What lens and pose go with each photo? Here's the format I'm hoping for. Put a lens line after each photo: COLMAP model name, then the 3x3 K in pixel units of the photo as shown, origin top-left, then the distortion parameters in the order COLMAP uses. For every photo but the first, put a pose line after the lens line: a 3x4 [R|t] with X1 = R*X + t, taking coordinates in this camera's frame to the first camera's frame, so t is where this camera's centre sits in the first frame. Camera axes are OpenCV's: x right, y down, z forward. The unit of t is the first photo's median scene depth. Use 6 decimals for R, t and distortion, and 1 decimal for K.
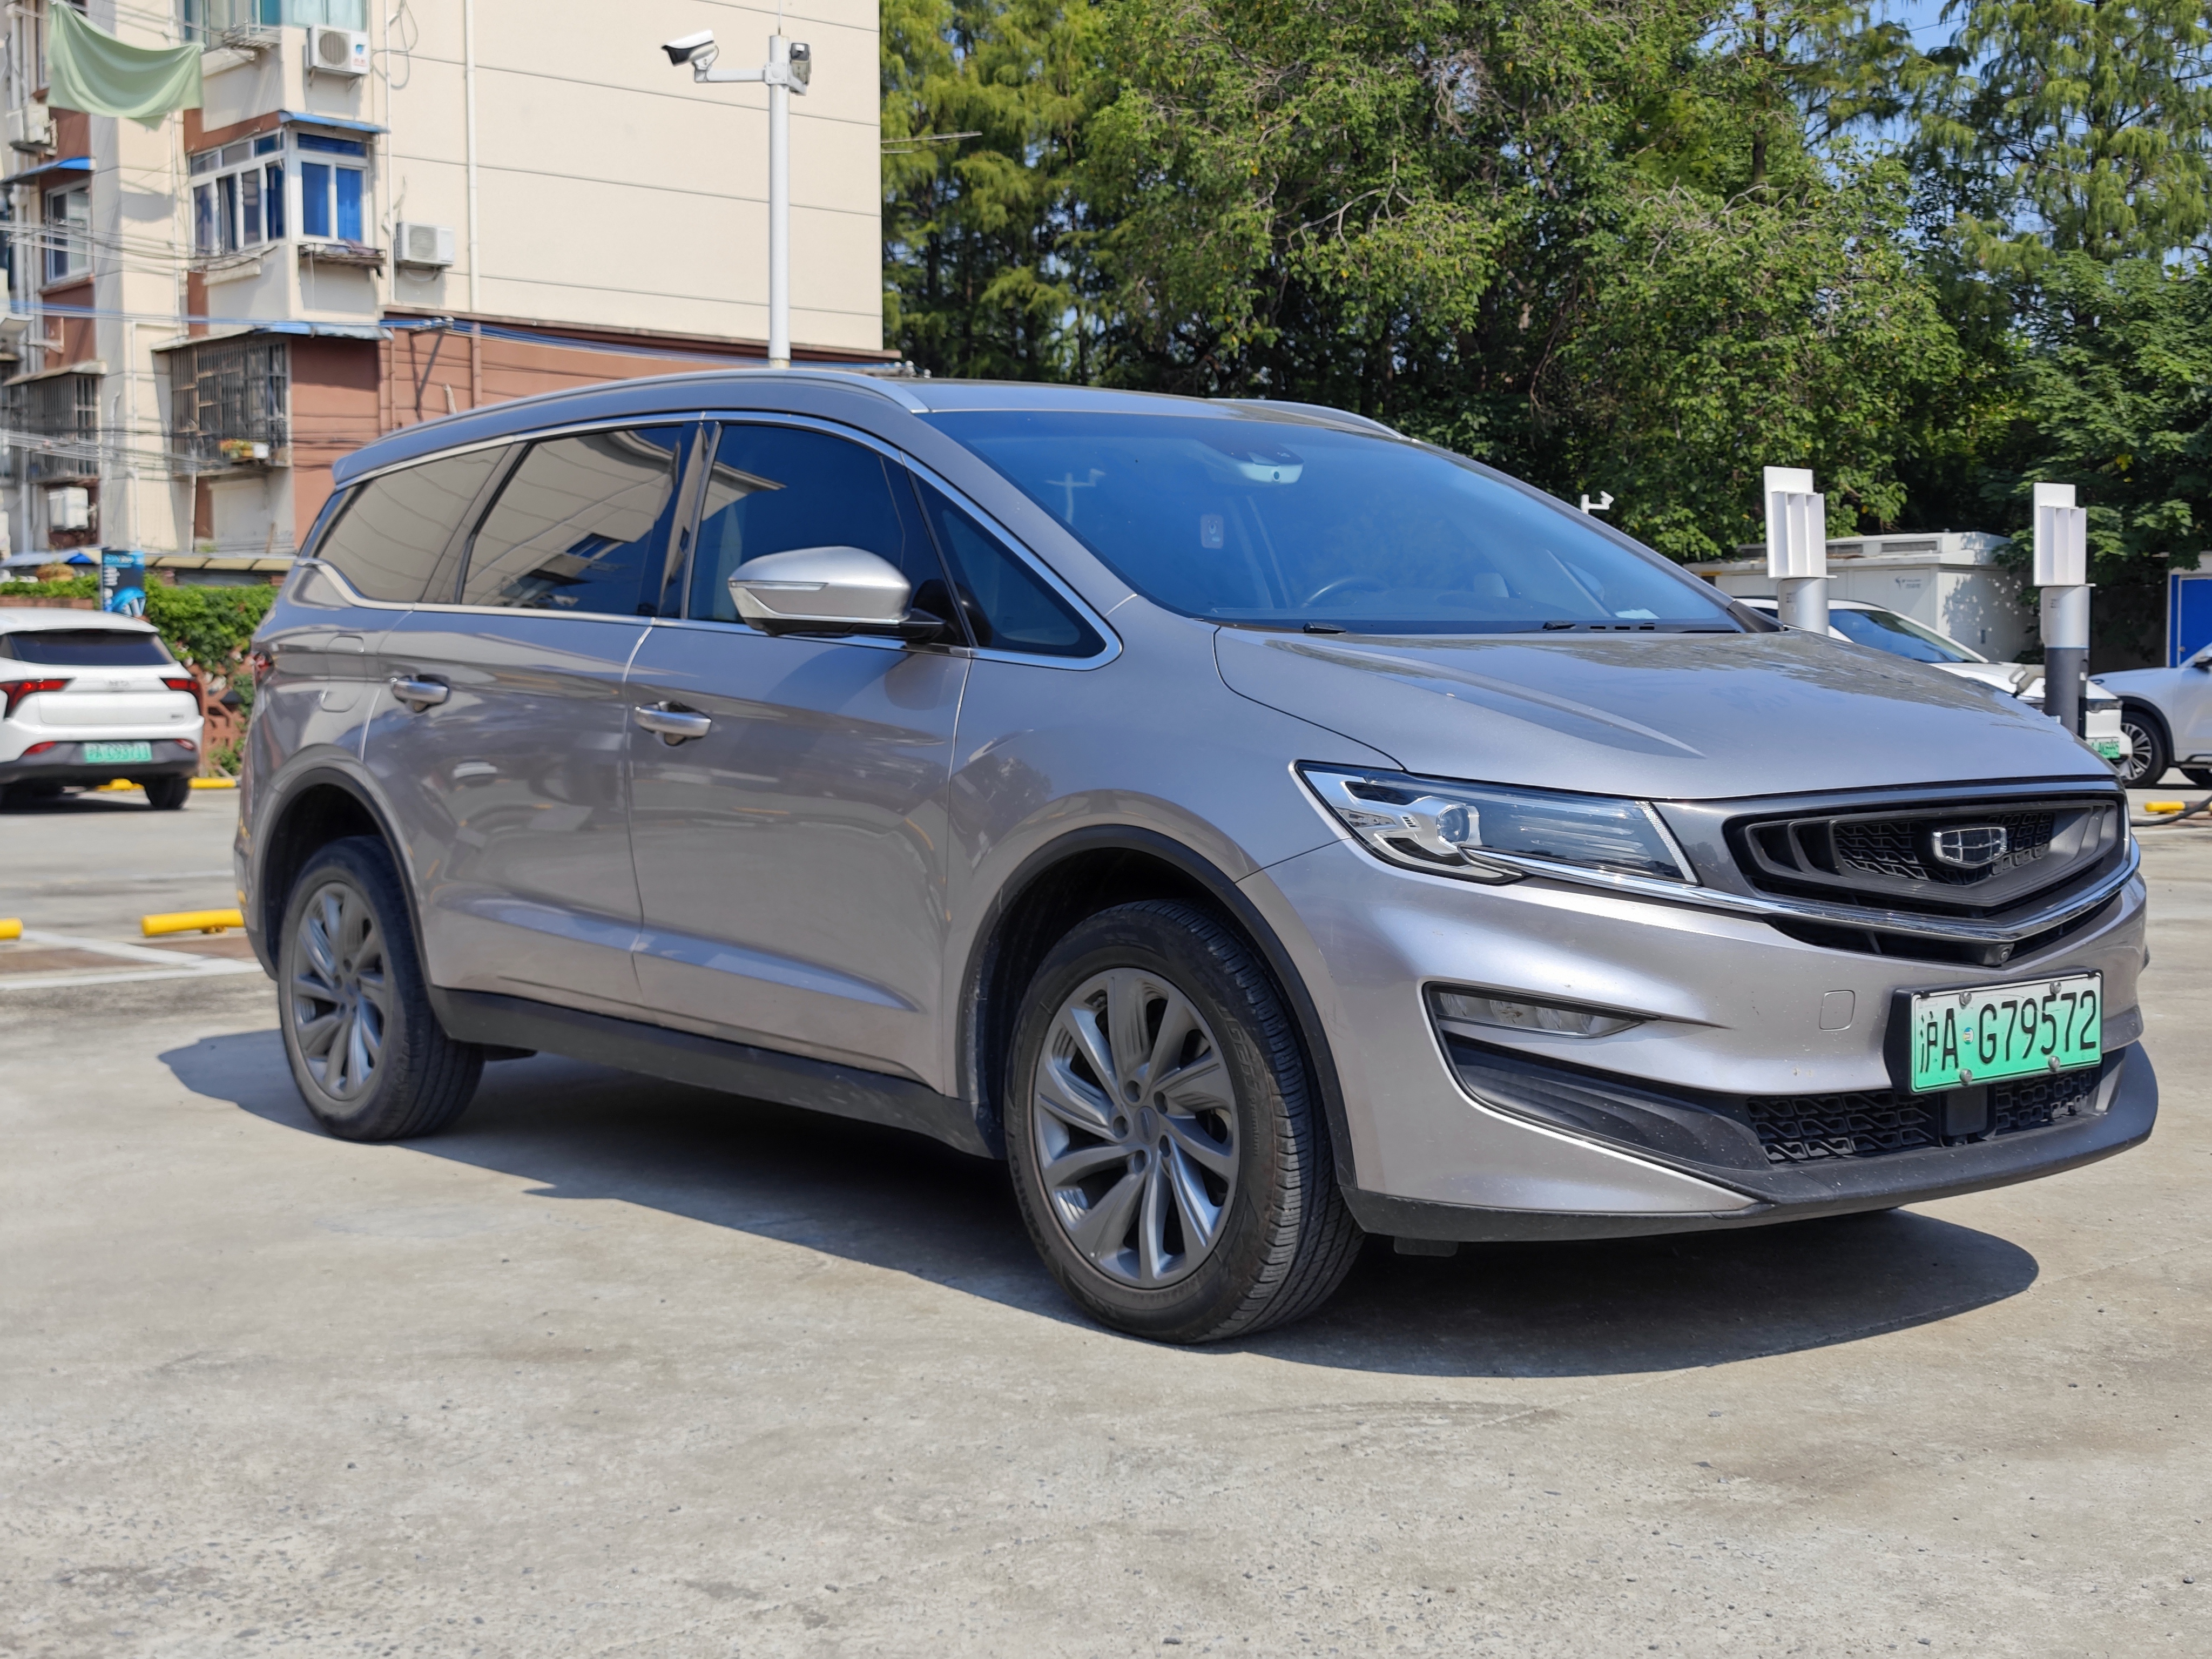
lens RADIAL K [[2962.9, 0, 1106.0], [0, 2962.9, 829.5], [0, 0, 1]] dist [0.073982, -0.101218]
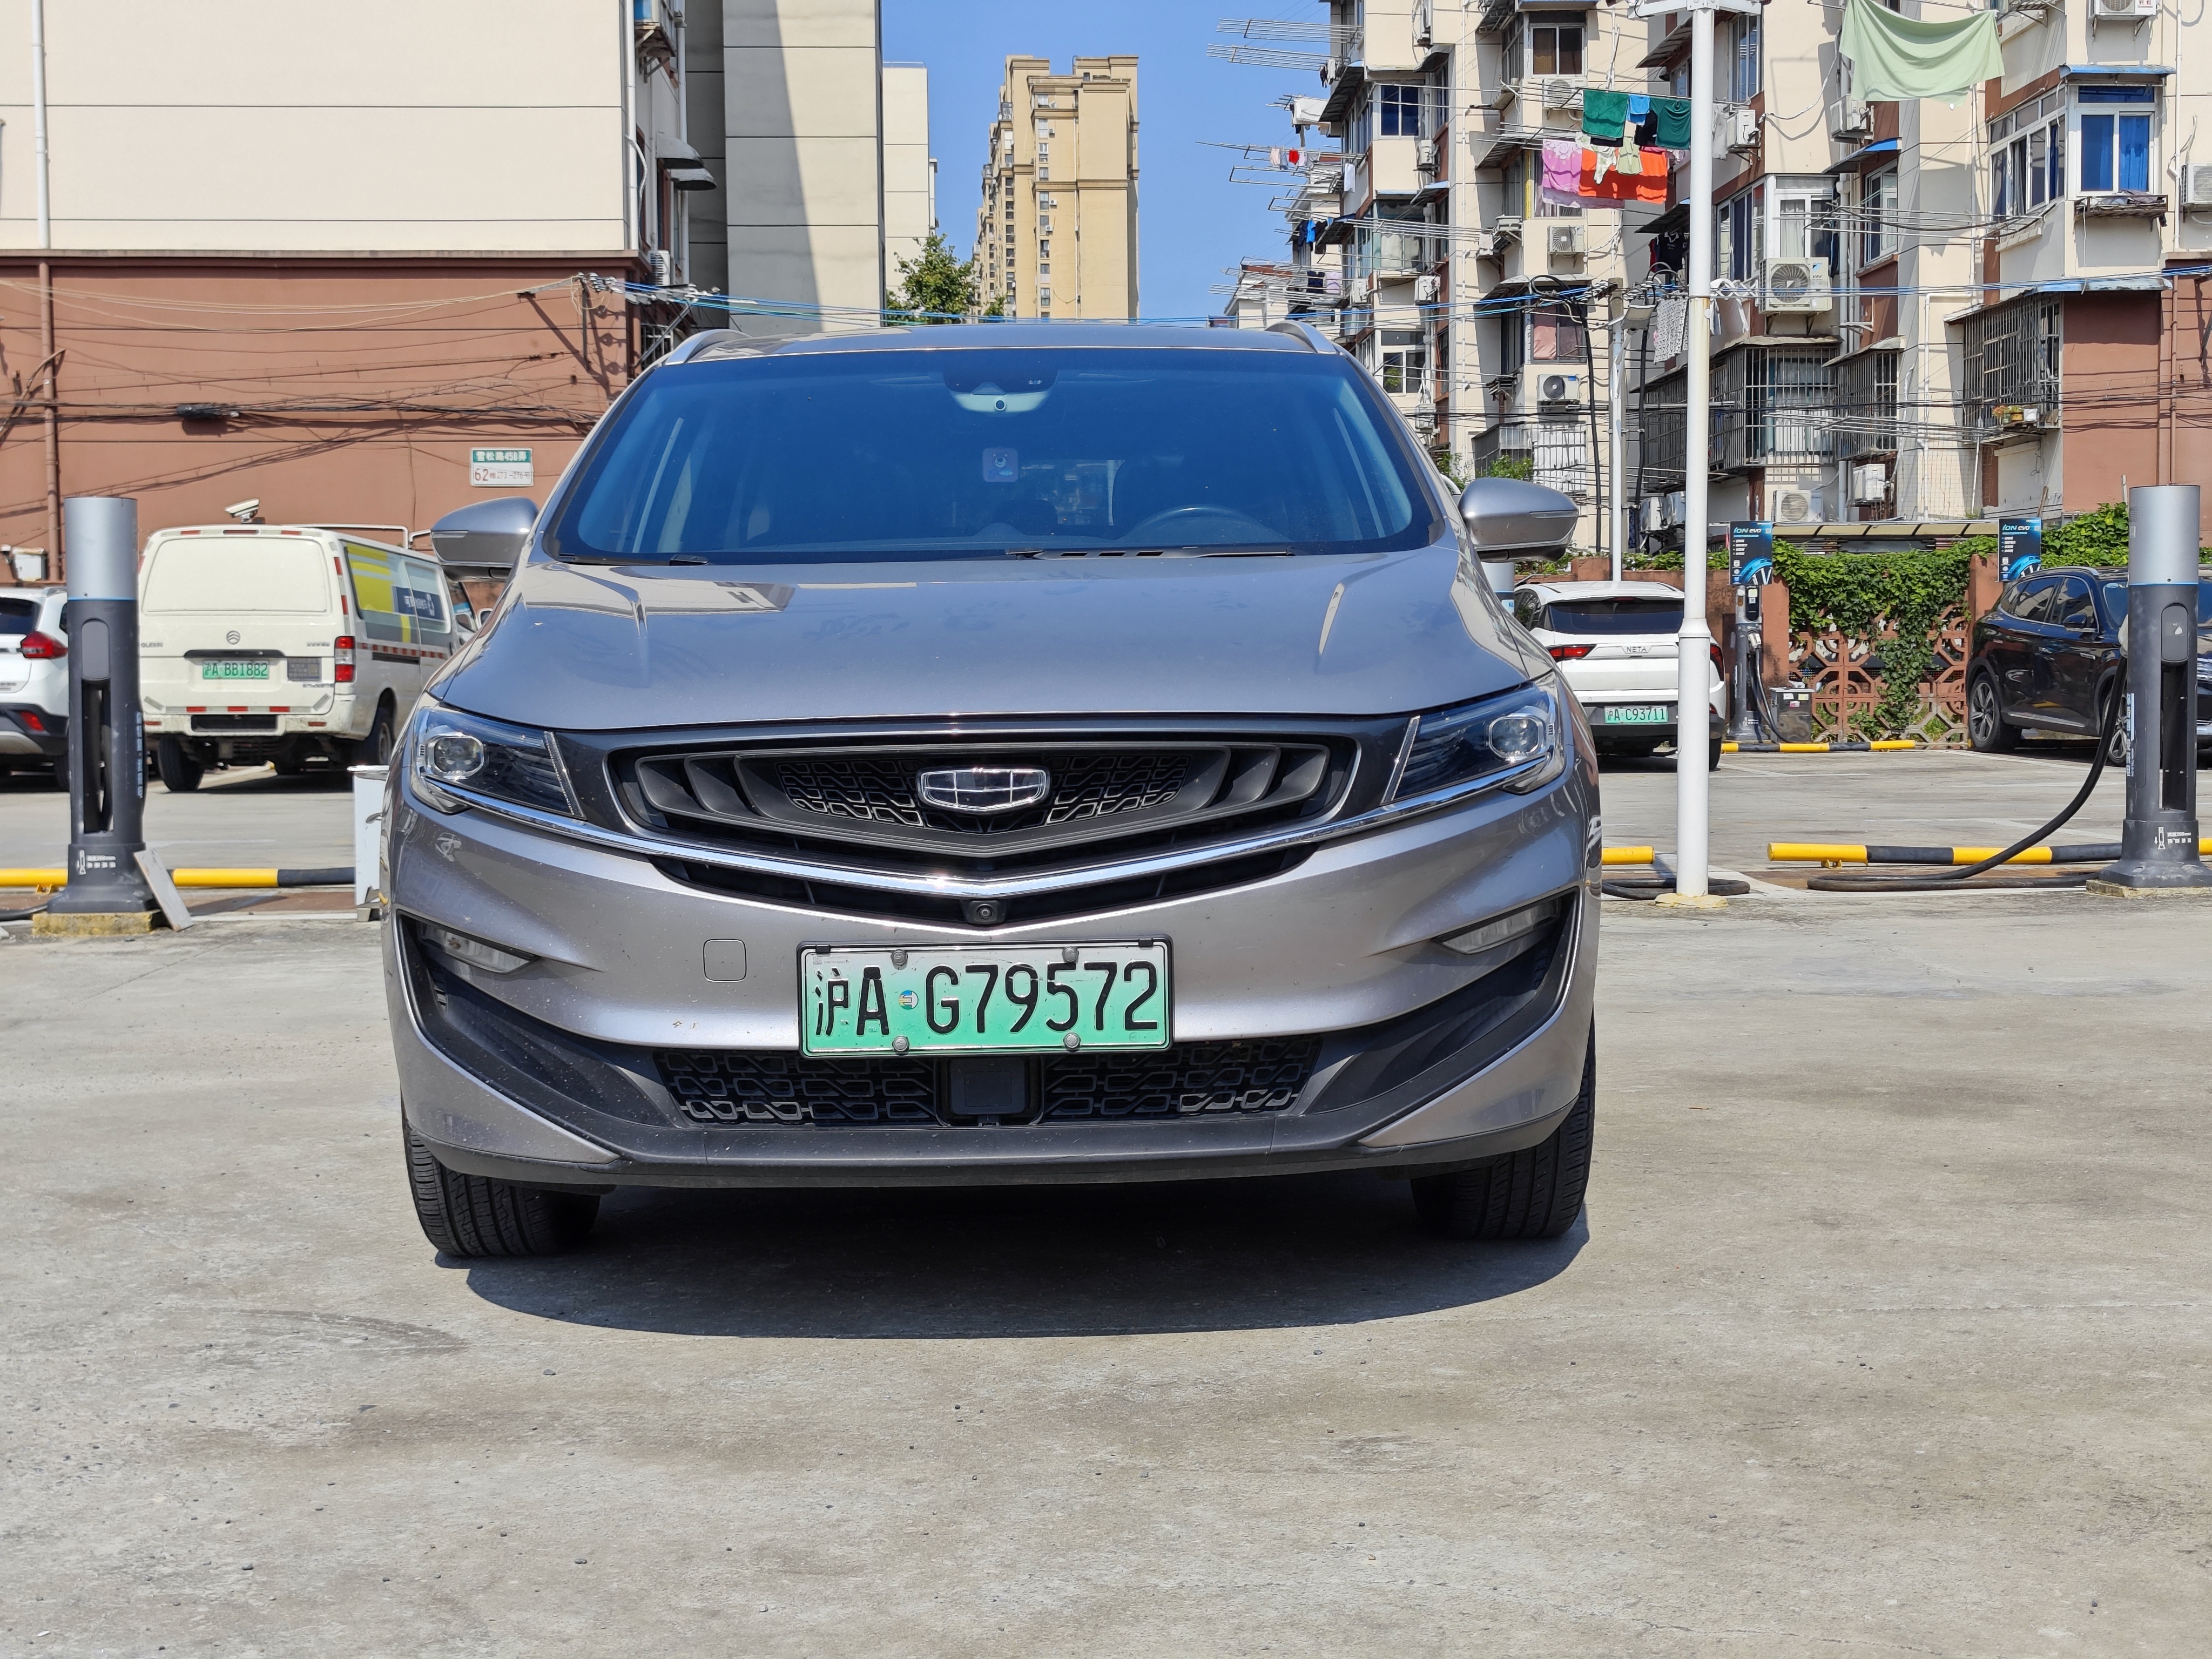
lens RADIAL K [[2935.4, 0, 1106.0], [0, 2935.4, 829.5], [0, 0, 1]] dist [0.099865, -0.153962]
pose [[0.781923, 0.027578, -0.622765, 0.093664], [-0.021222, 0.999619, 0.017621, 0.000172], [0.623014, -0.000562, 0.782211, 0.037345]]
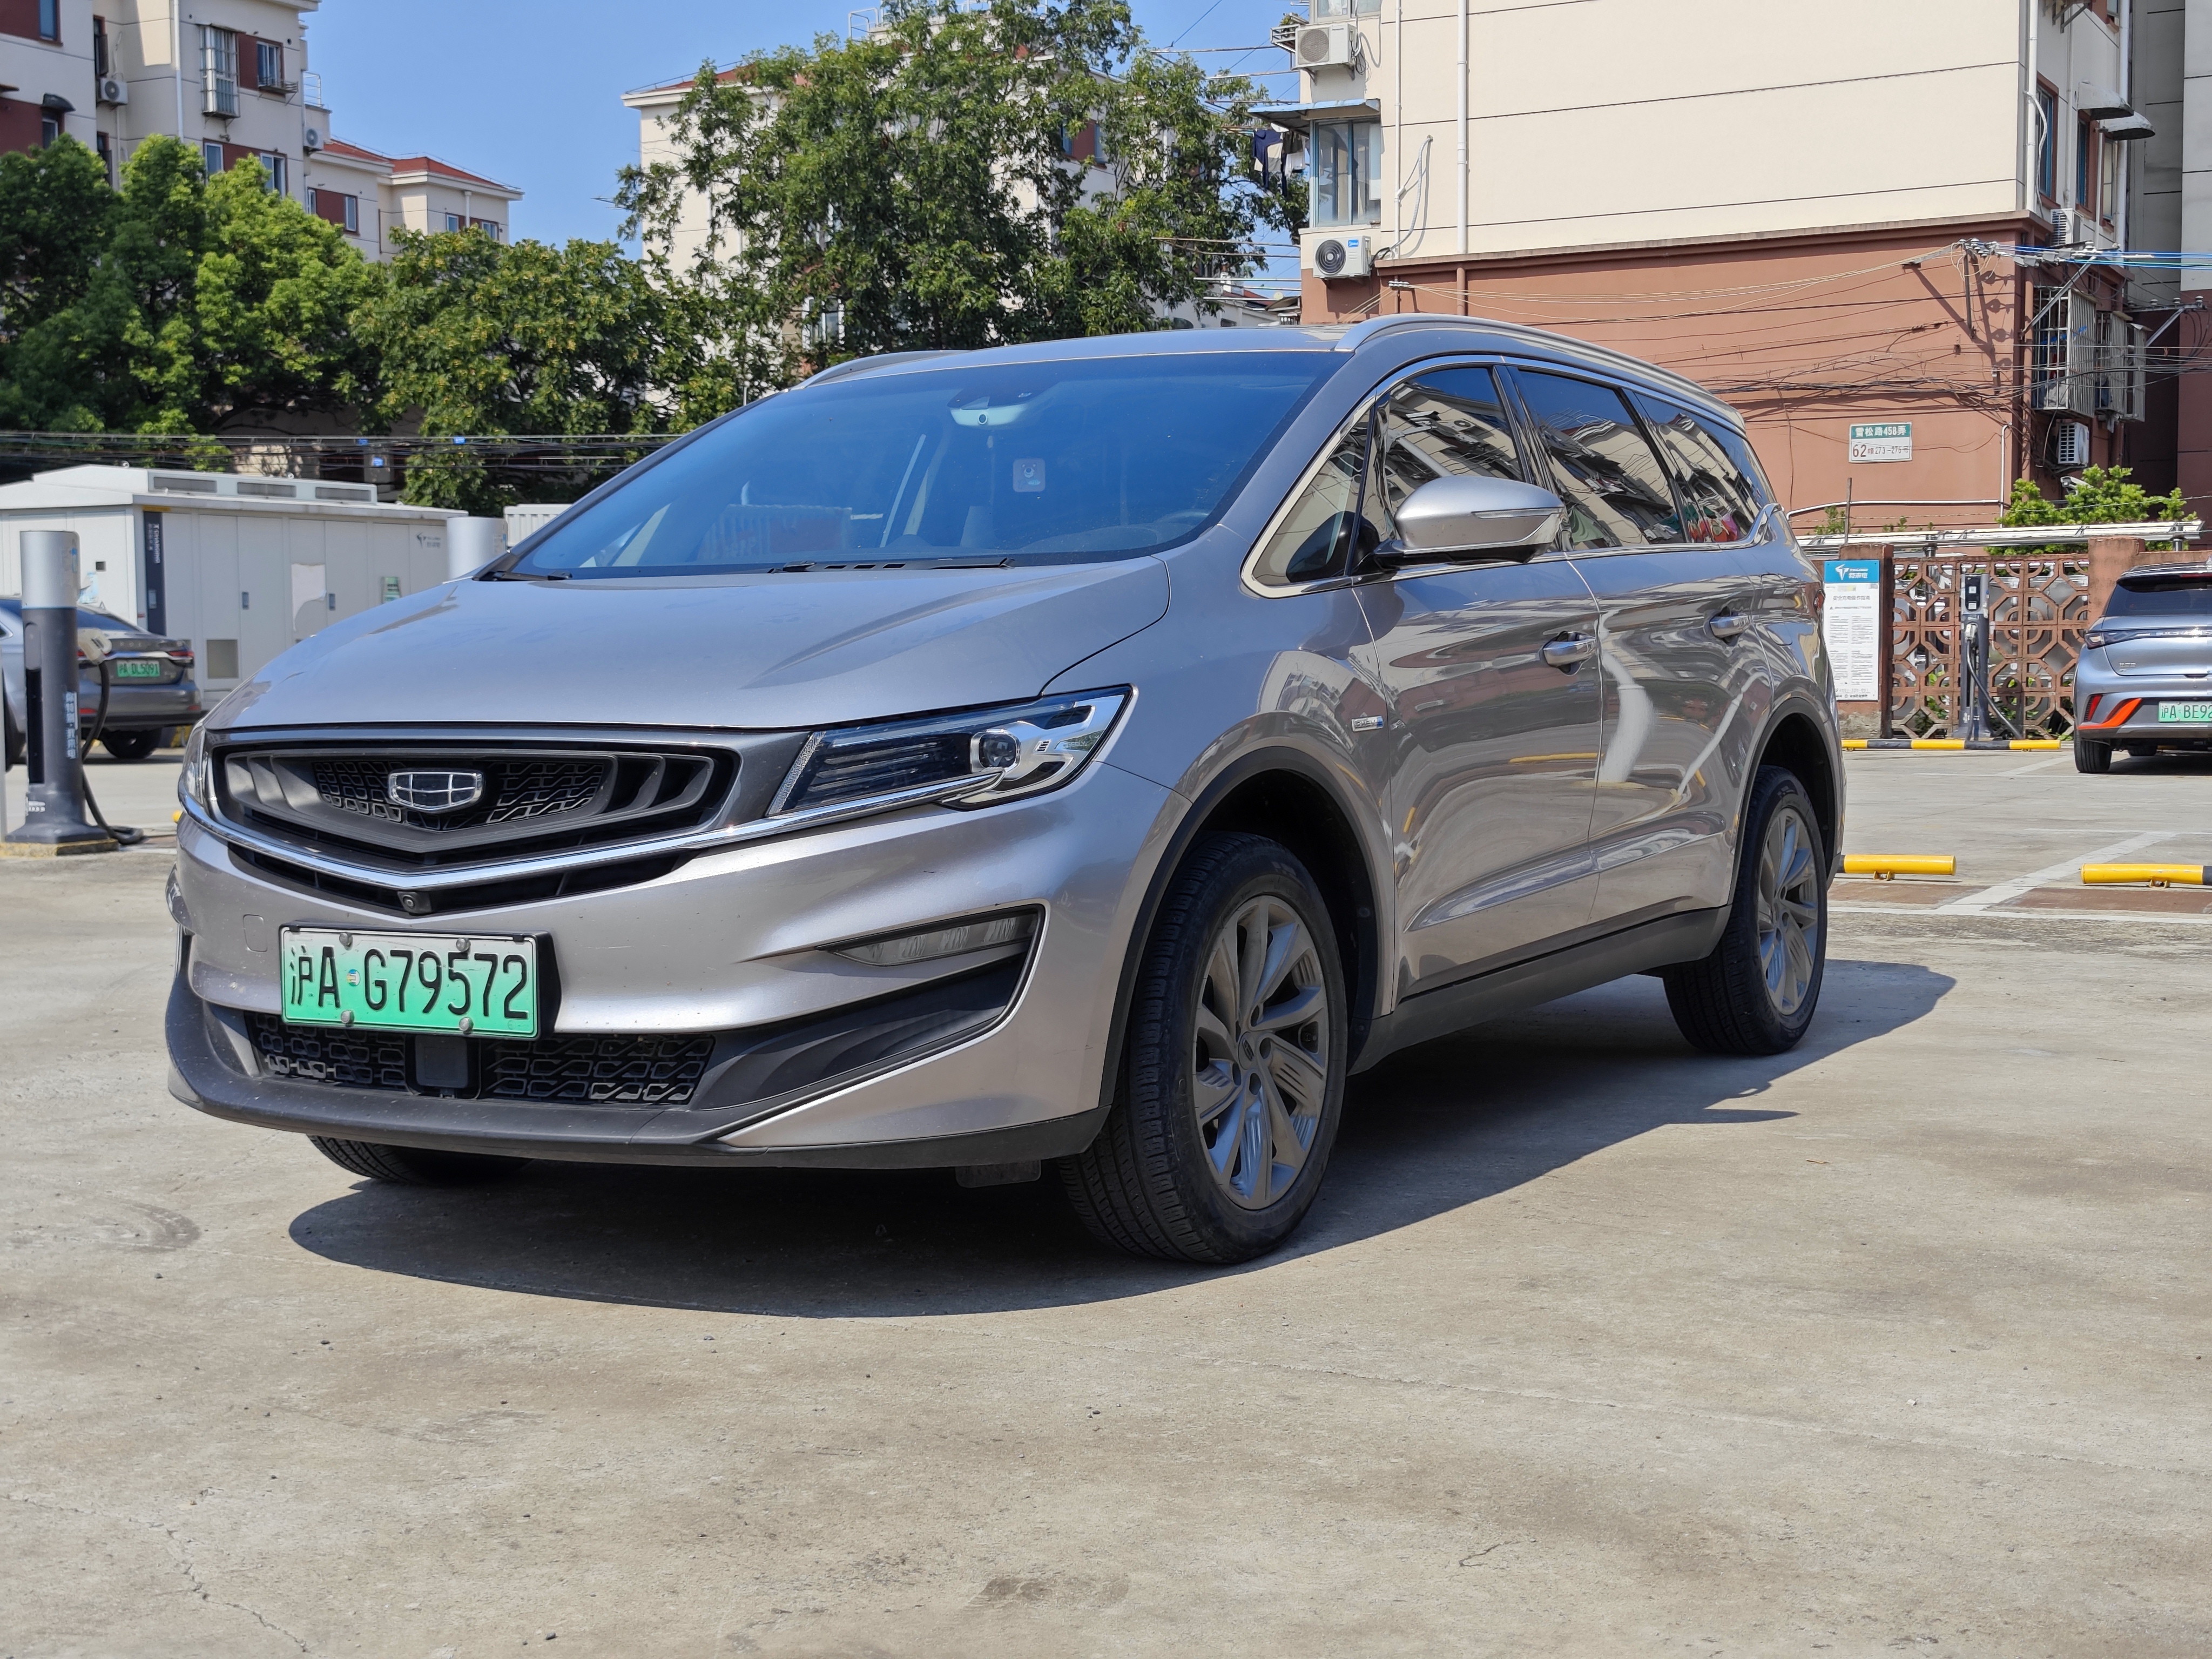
lens RADIAL K [[2935.4, 0, 1106.0], [0, 2935.4, 829.5], [0, 0, 1]] dist [0.099865, -0.153962]
pose [[0.365805, 0.054717, -0.929082, 0.137270], [-0.040705, 0.998256, 0.042764, -0.003424], [0.929801, 0.022175, 0.367394, 0.092687]]
